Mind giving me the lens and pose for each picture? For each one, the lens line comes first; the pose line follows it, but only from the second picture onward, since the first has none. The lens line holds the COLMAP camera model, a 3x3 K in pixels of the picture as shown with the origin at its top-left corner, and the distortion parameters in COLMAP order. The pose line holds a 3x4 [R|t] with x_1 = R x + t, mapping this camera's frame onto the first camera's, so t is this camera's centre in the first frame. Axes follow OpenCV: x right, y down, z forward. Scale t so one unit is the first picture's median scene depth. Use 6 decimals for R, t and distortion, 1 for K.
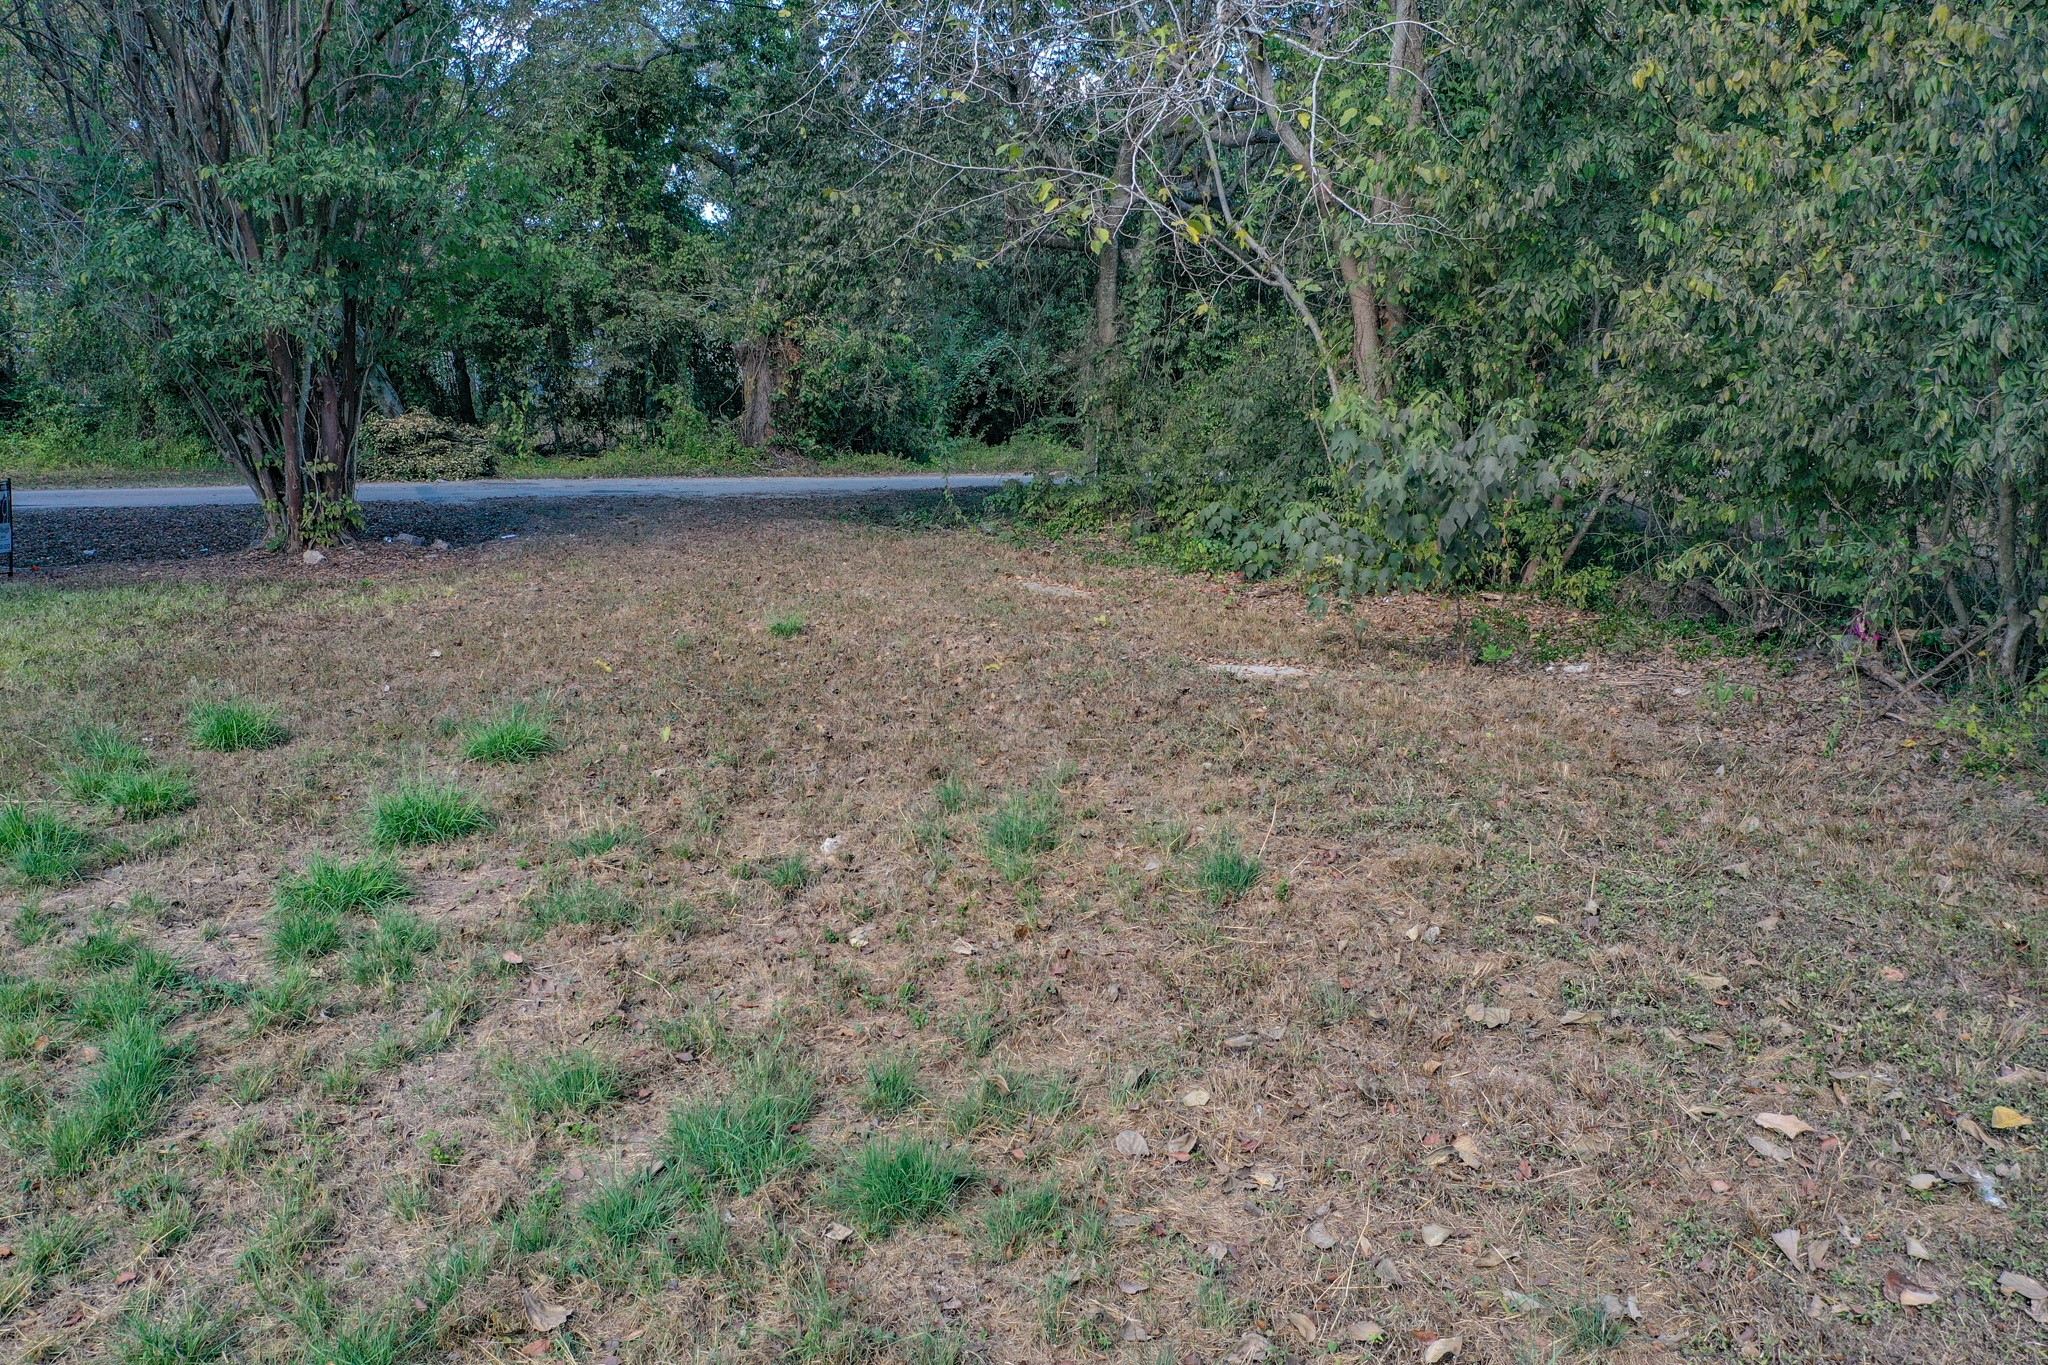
lens RADIAL K [[1594.8, 0, 1017.6], [0, 1594.8, 680.6], [0, 0, 1]] dist [-0.023978, 0.000536]
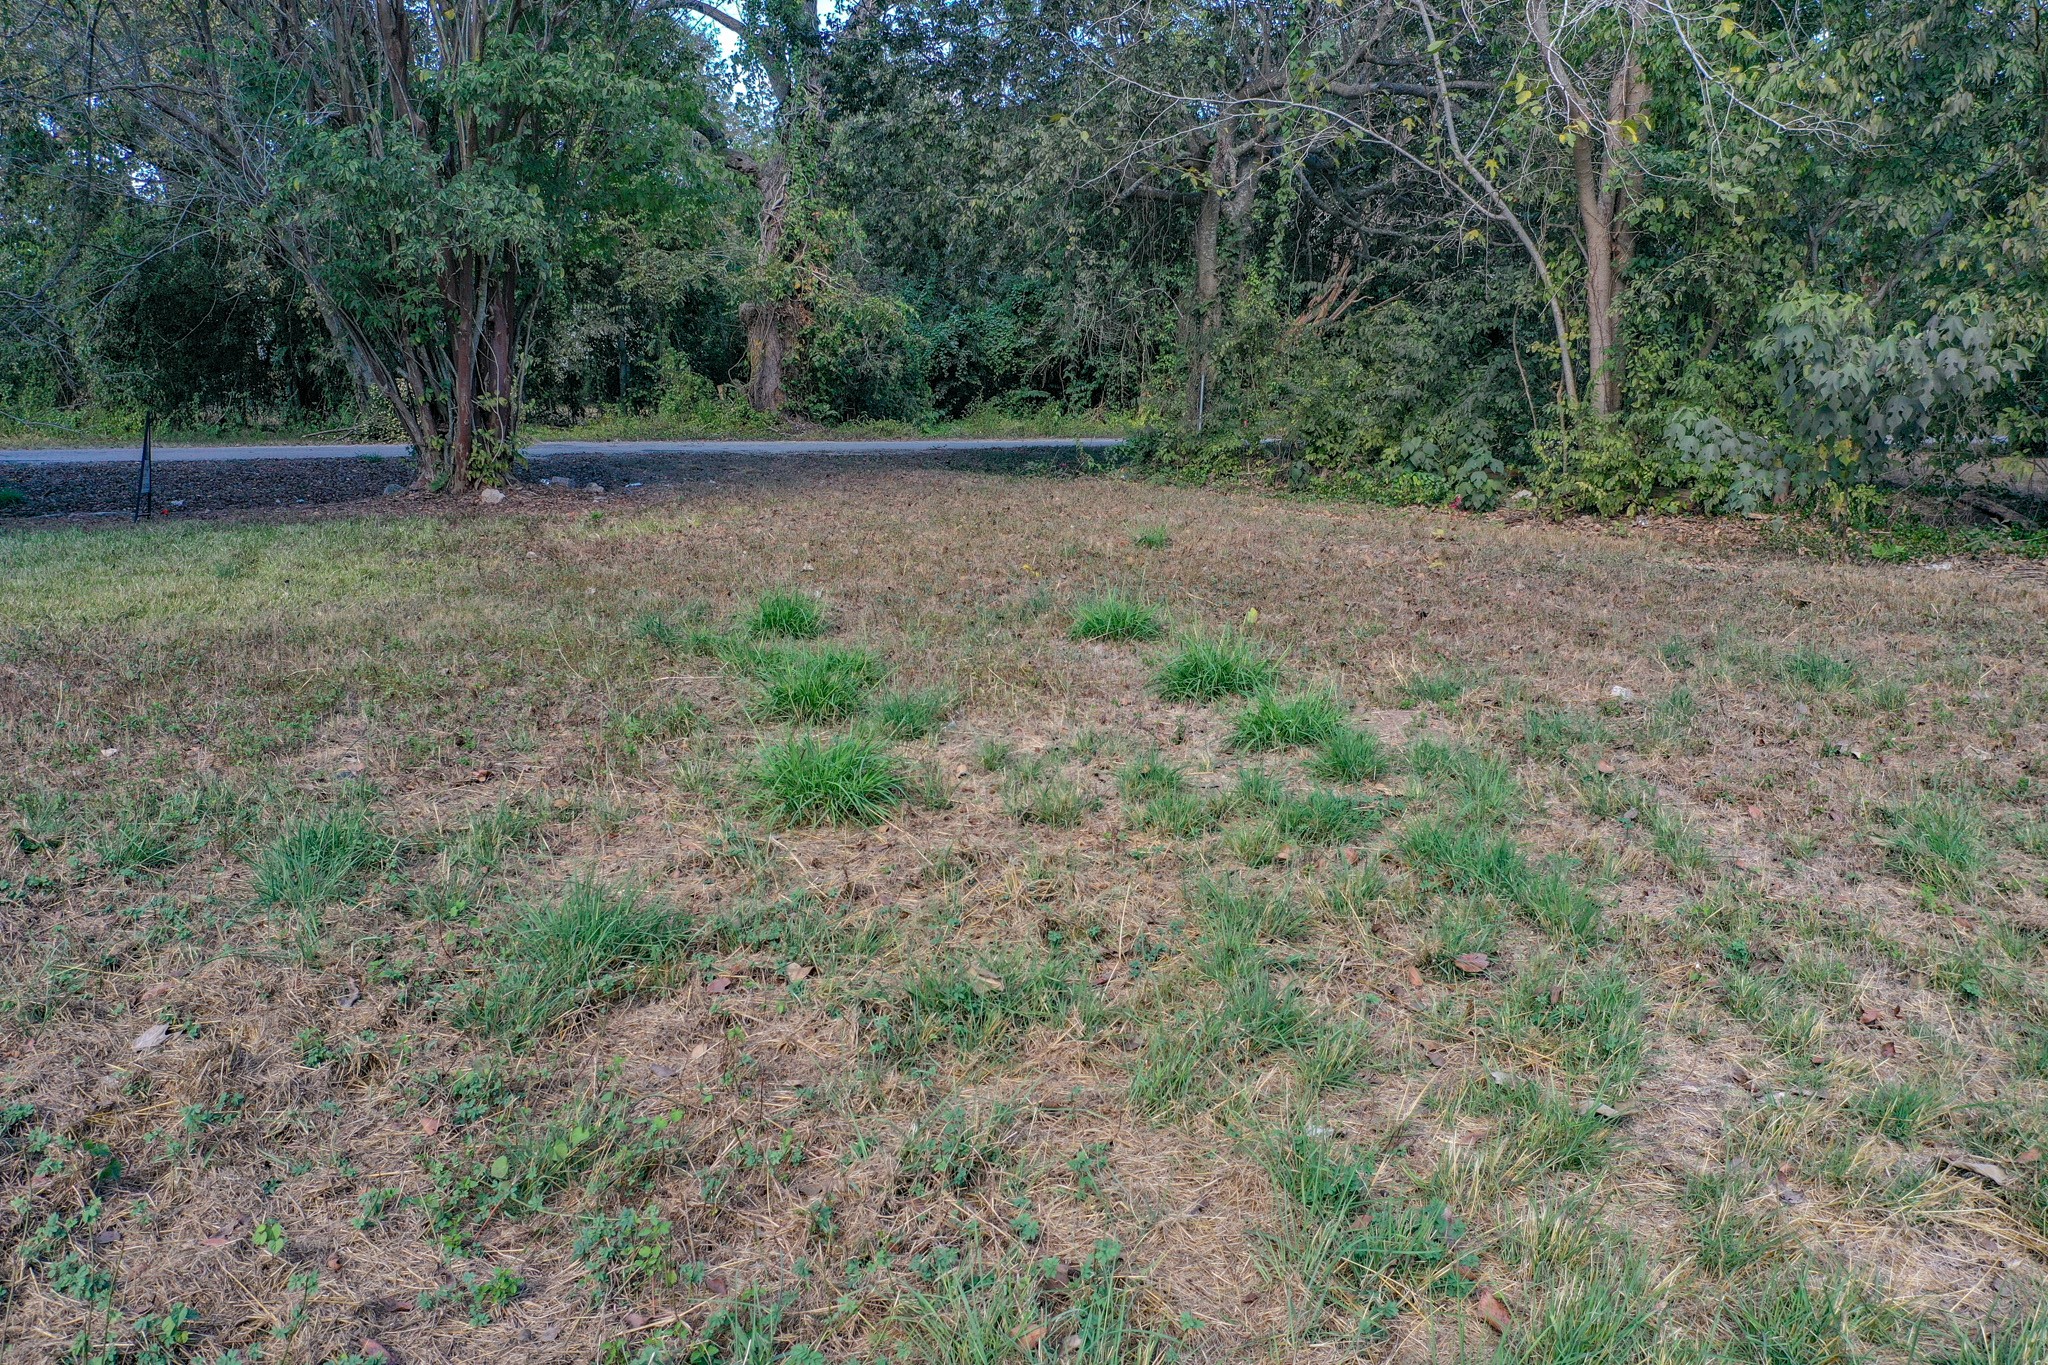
lens RADIAL K [[1594.8, 0, 1017.6], [0, 1594.8, 680.6], [0, 0, 1]] dist [-0.023978, 0.000536]
pose [[0.992857, -0.018707, 0.117839, -0.283443], [0.018670, 0.999825, 0.001415, 0.041093], [-0.117845, 0.000795, 0.993032, 0.031683]]
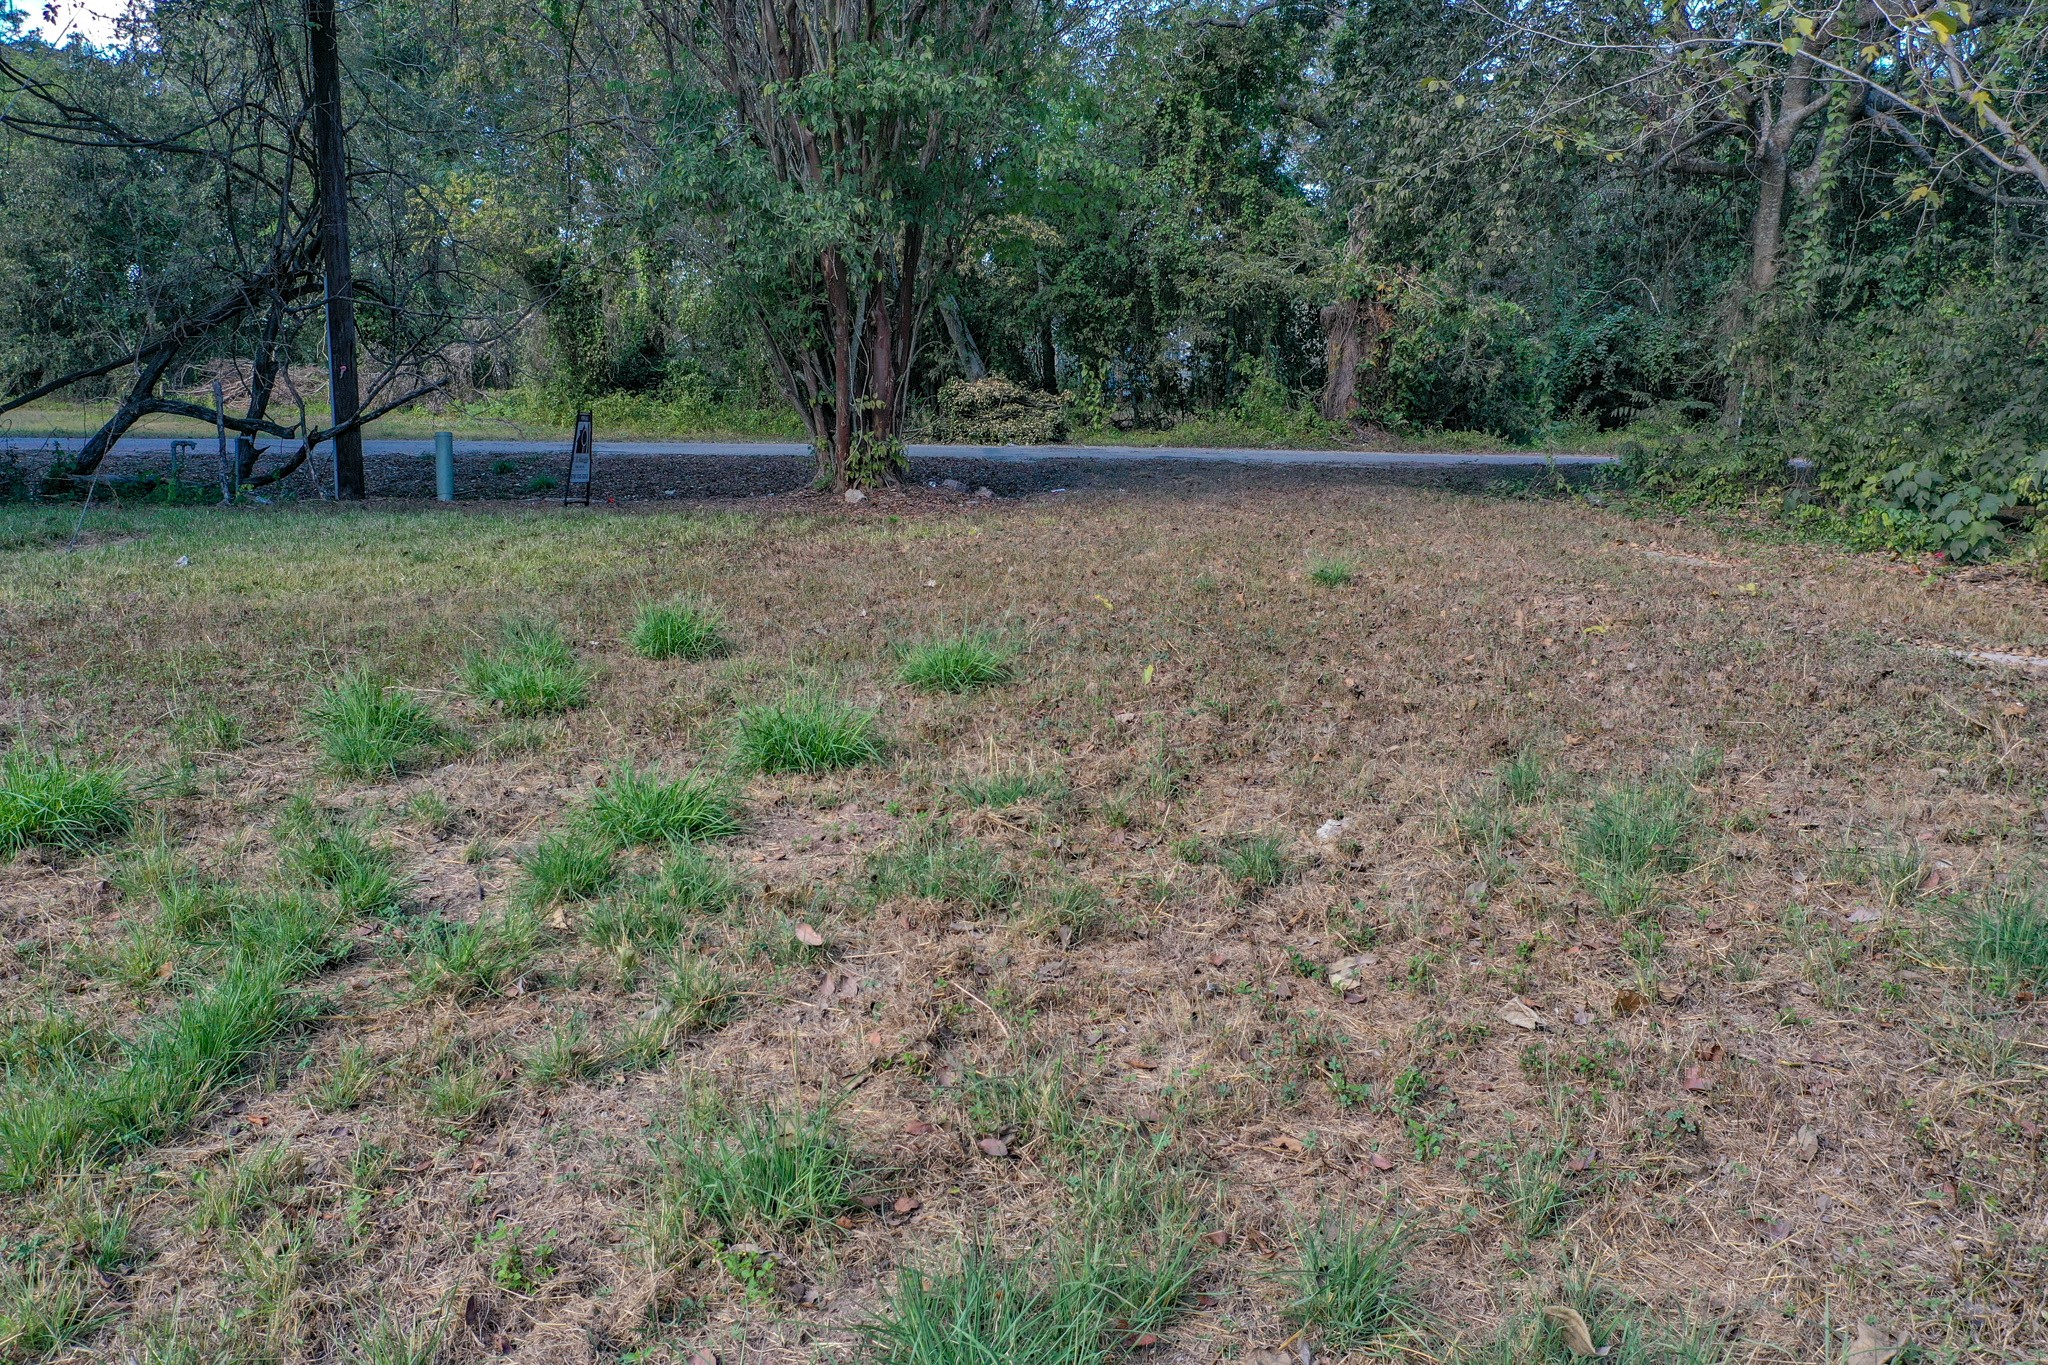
lens RADIAL K [[1594.8, 0, 1017.6], [0, 1594.8, 680.6], [0, 0, 1]] dist [-0.023978, 0.000536]
pose [[0.933902, 0.071032, -0.350403, -0.004213], [-0.072318, 0.997337, 0.009432, 0.020117], [0.350140, 0.016532, 0.936552, 0.147192]]
